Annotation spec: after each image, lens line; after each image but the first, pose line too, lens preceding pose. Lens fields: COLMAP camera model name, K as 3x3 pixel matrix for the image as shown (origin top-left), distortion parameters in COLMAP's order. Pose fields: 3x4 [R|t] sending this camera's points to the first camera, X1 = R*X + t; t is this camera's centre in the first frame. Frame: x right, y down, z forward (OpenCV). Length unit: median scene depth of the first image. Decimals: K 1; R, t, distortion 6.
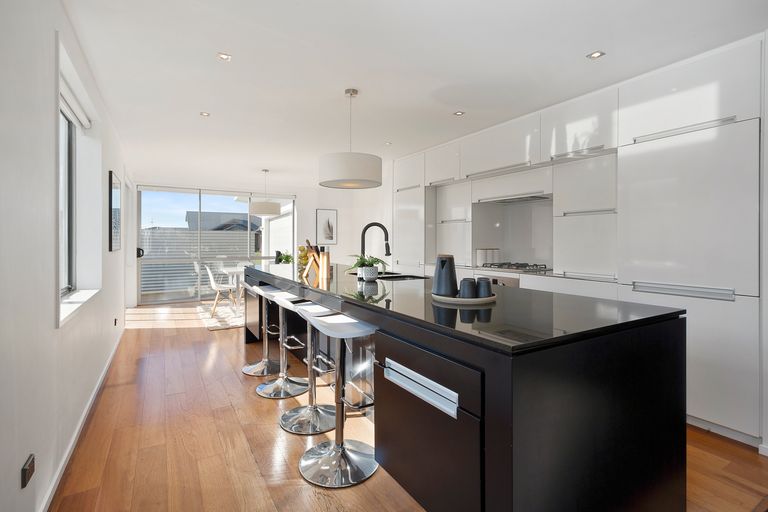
lens RADIAL K [[369.7, 0, 382.7], [0, 369.7, 243.7], [0, 0, 1]] dist [-0.000786, 0.000000]
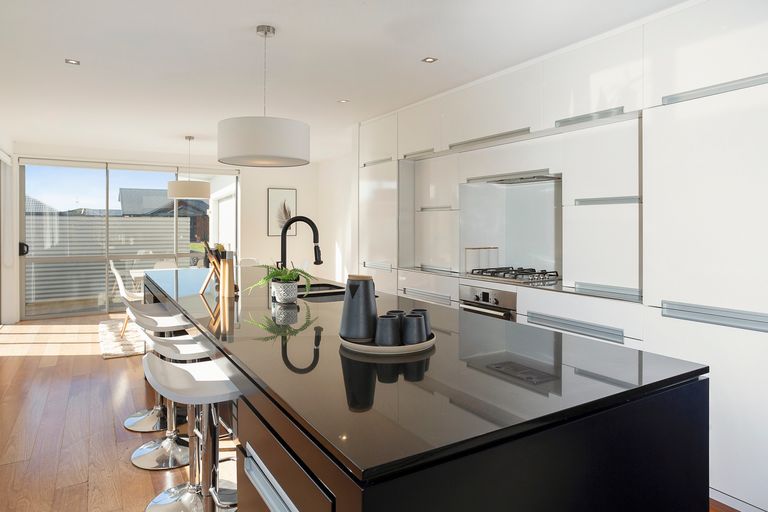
lens RADIAL K [[488.0, 0, 385.1], [0, 488.0, 219.3], [0, 0, 1]] dist [-0.030438, -0.001415]
pose [[0.999958, -0.001791, 0.009041, 0.112123], [0.001984, 0.999769, -0.021422, -0.026729], [-0.009001, 0.021439, 0.999730, 0.074769]]
